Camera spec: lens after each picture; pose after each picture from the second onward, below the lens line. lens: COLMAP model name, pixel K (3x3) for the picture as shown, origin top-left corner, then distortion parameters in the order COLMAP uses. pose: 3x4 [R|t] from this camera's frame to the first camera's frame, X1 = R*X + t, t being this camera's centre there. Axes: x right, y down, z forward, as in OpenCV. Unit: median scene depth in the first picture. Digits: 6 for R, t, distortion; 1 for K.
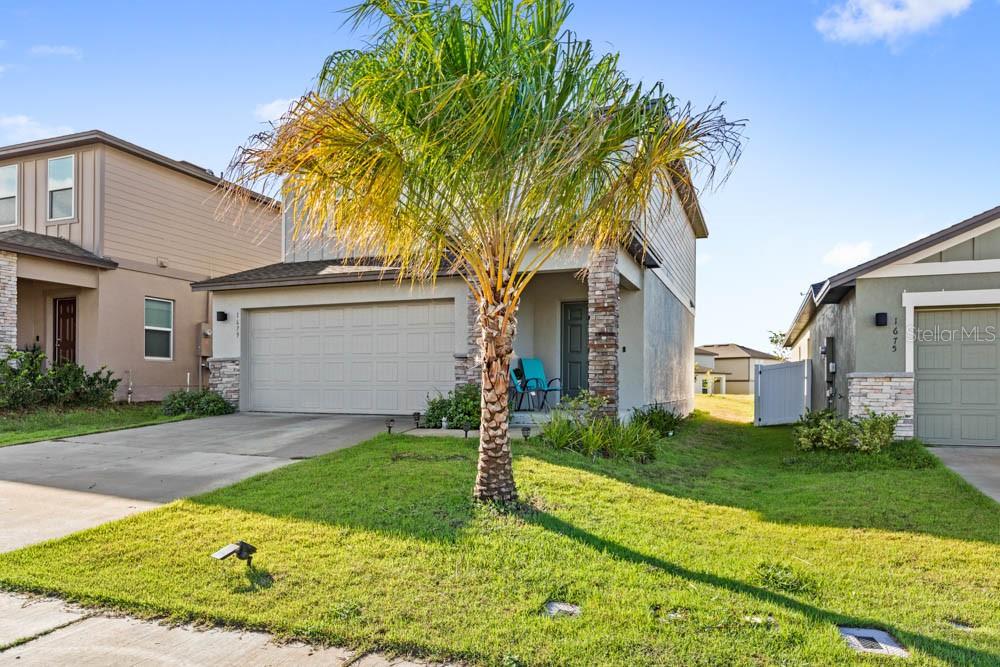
lens RADIAL K [[663.5, 0, 499.6], [0, 663.5, 383.9], [0, 0, 1]] dist [-0.002088, -0.000223]
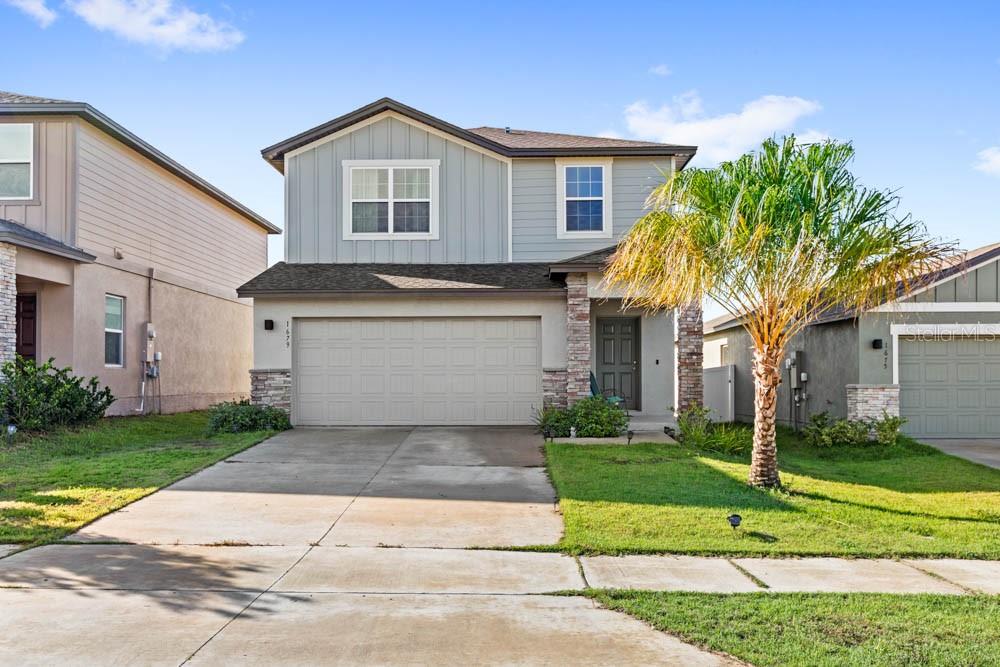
lens RADIAL K [[806.8, 0, 497.4], [0, 806.8, 376.8], [0, 0, 1]] dist [-0.000066, -0.003058]
pose [[0.939004, -0.004858, 0.343871, -0.547036], [0.004961, 0.999988, 0.000580, -0.029677], [-0.343869, 0.001162, 0.939017, -0.195152]]
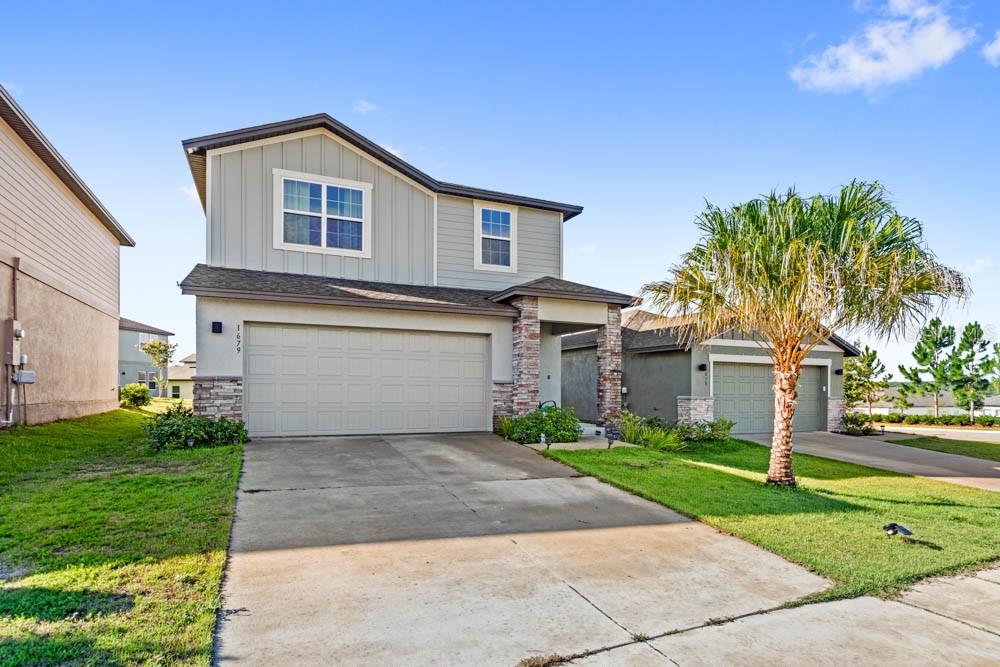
lens RADIAL K [[543.6, 0, 499.0], [0, 543.6, 394.3], [0, 0, 1]] dist [-0.003714, -0.001033]
pose [[0.706262, -0.002612, 0.707945, -0.706520], [-0.007588, 0.999908, 0.011259, -0.028814], [-0.707909, -0.013323, 0.706178, 0.271391]]
